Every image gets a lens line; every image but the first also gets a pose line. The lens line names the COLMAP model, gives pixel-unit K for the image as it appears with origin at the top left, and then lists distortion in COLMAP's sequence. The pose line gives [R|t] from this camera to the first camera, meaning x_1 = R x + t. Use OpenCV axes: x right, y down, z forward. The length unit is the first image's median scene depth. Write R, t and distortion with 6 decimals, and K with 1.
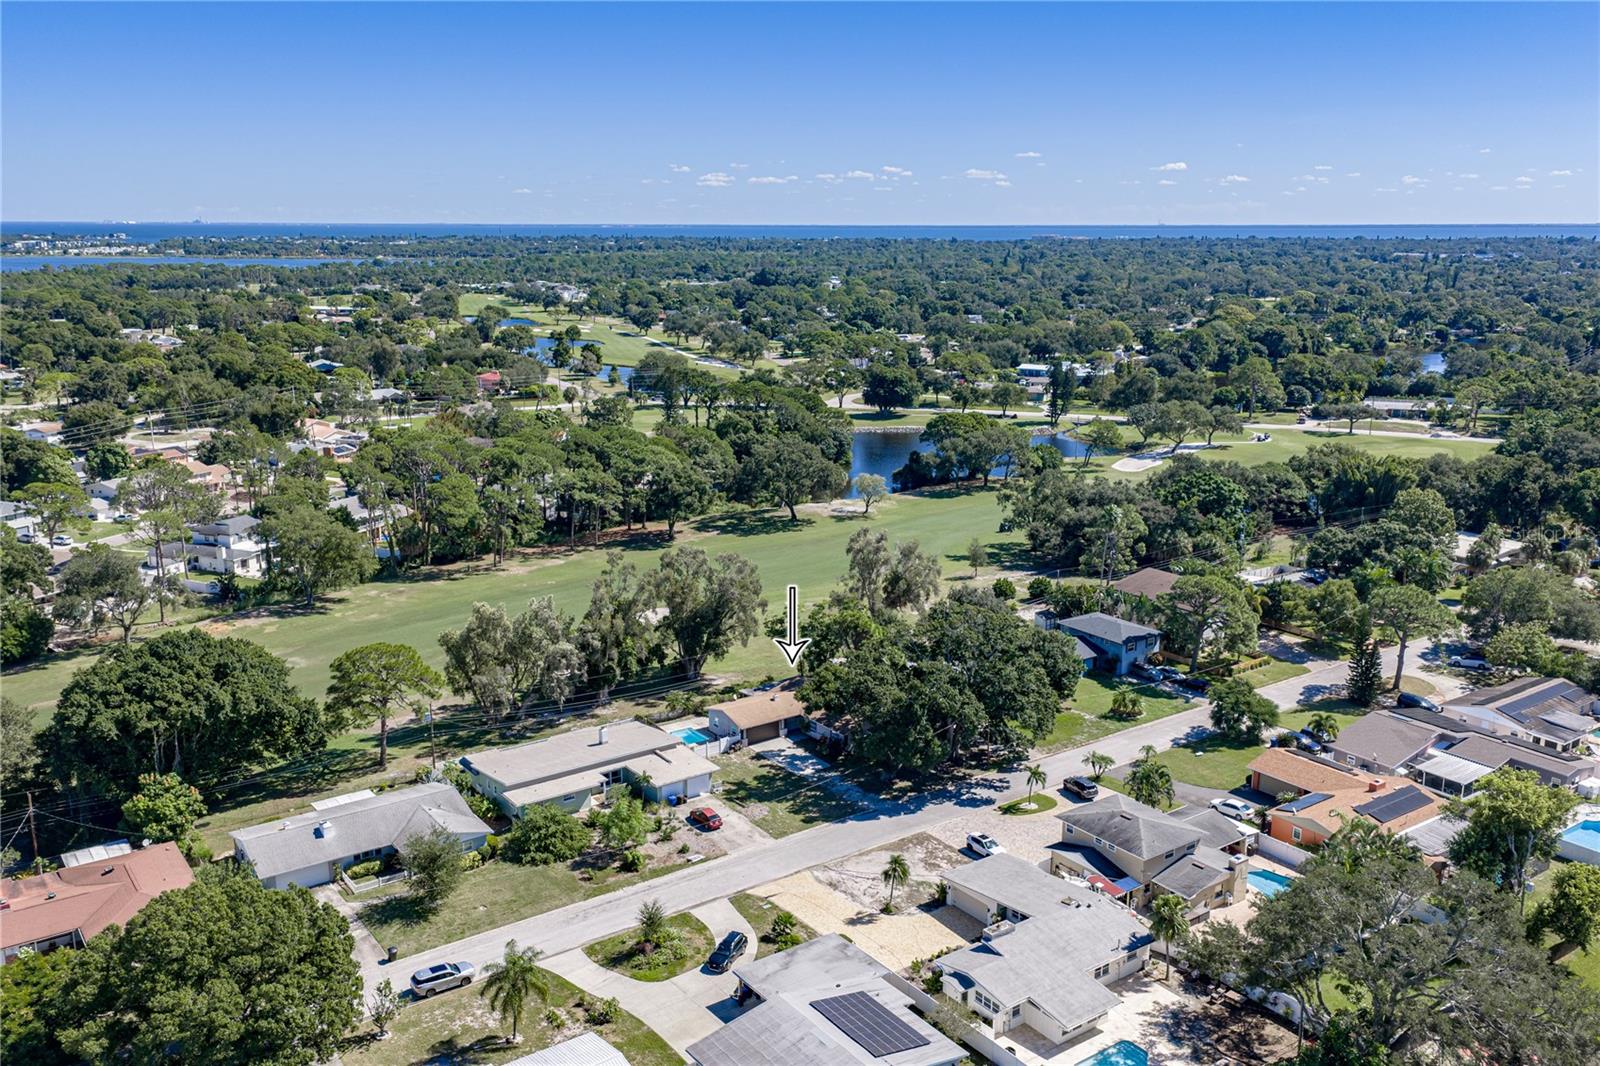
lens RADIAL K [[1313.4, 0, 804.8], [0, 1313.4, 525.0], [0, 0, 1]] dist [0.031861, -0.005147]
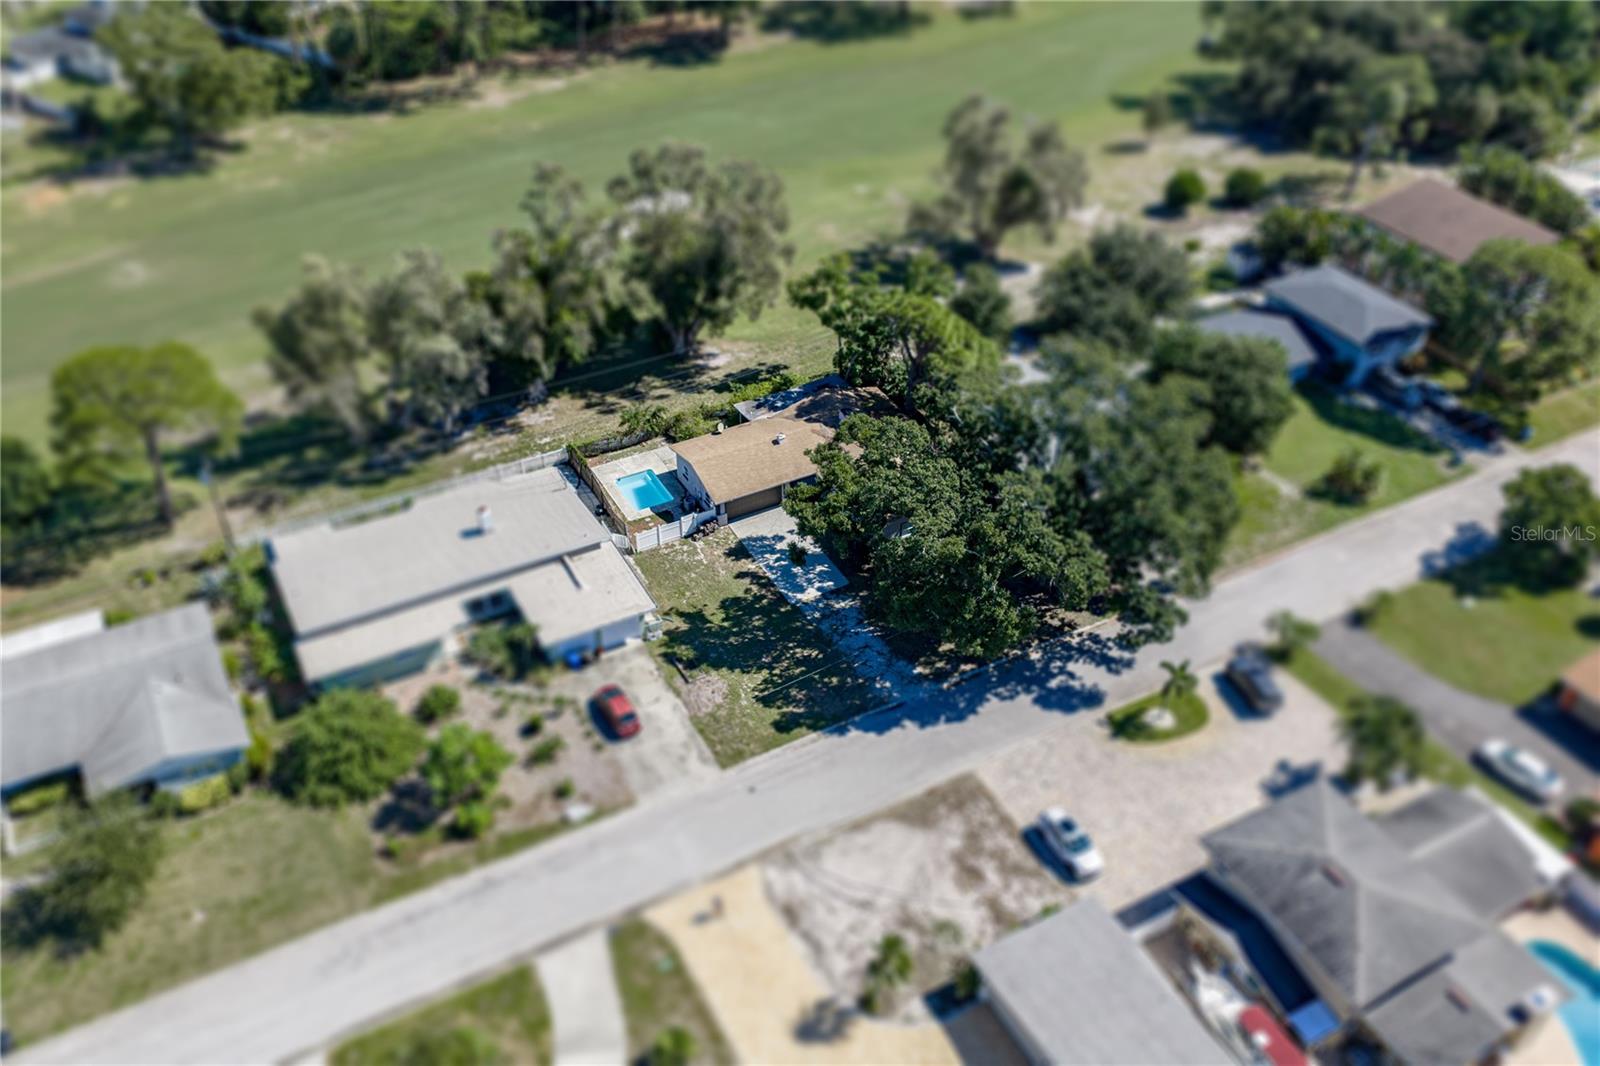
lens RADIAL K [[1313.4, 0, 804.8], [0, 1313.4, 525.0], [0, 0, 1]] dist [0.031861, -0.005147]
pose [[0.991862, 0.080785, -0.098409, 0.058567], [-0.031122, 0.903309, 0.427860, -0.108625], [0.123459, -0.421315, 0.898472, 0.450844]]
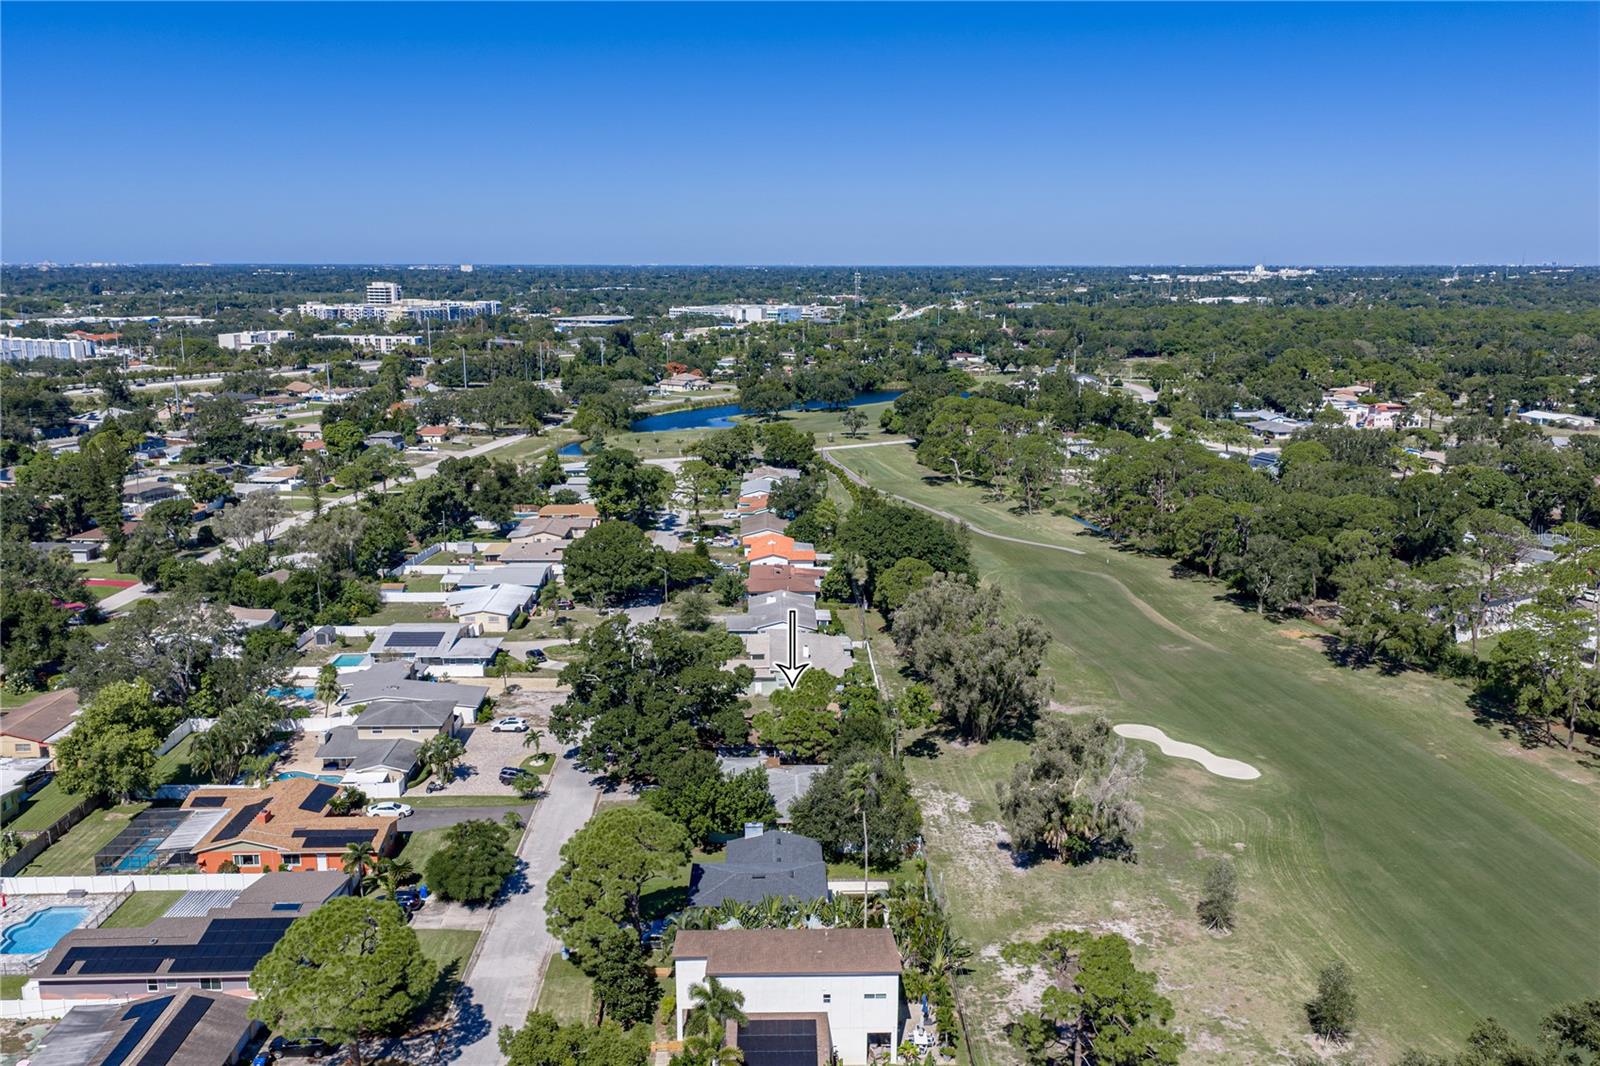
lens RADIAL K [[1313.4, 0, 804.8], [0, 1313.4, 525.0], [0, 0, 1]] dist [0.031861, -0.005147]
pose [[-0.552442, 0.160163, -0.818019, 0.898043], [-0.190345, 0.931197, 0.310870, -0.365070], [0.811527, 0.327444, -0.483946, 1.580283]]
